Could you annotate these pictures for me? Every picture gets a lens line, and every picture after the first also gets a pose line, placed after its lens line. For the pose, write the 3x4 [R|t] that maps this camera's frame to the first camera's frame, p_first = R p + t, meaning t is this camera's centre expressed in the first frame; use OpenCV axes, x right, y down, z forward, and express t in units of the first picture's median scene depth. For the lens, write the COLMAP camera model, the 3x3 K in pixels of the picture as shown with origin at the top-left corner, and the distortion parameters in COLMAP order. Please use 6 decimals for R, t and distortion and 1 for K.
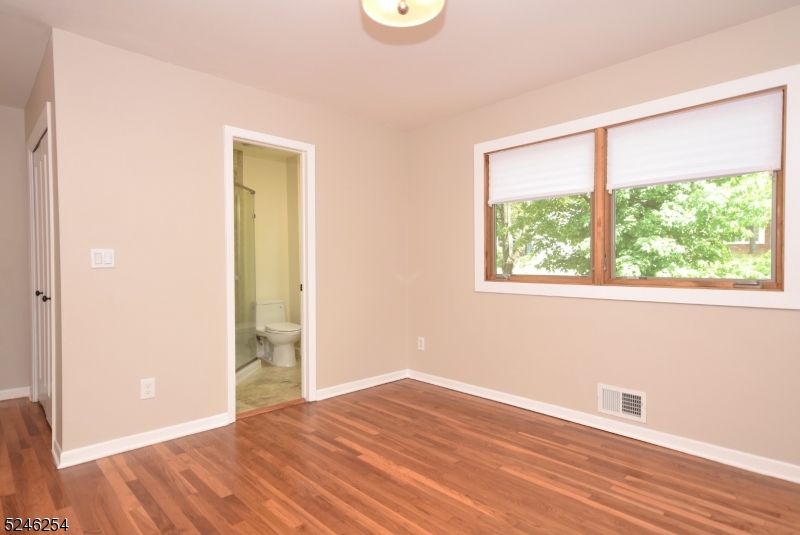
lens RADIAL K [[439.8, 0, 421.8], [0, 439.8, 270.6], [0, 0, 1]] dist [0.021696, 0.000533]
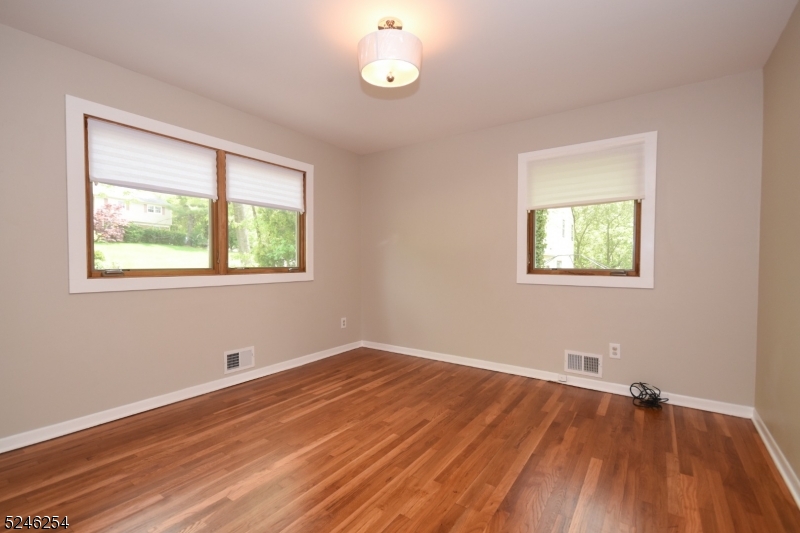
lens RADIAL K [[351.0, 0, 396.7], [0, 351.0, 269.7], [0, 0, 1]] dist [0.000363, -0.000025]
pose [[-0.153589, -0.029122, 0.987706, -0.750034], [0.007098, 0.999507, 0.030574, -0.010823], [-0.988109, 0.011707, -0.153307, 0.745811]]
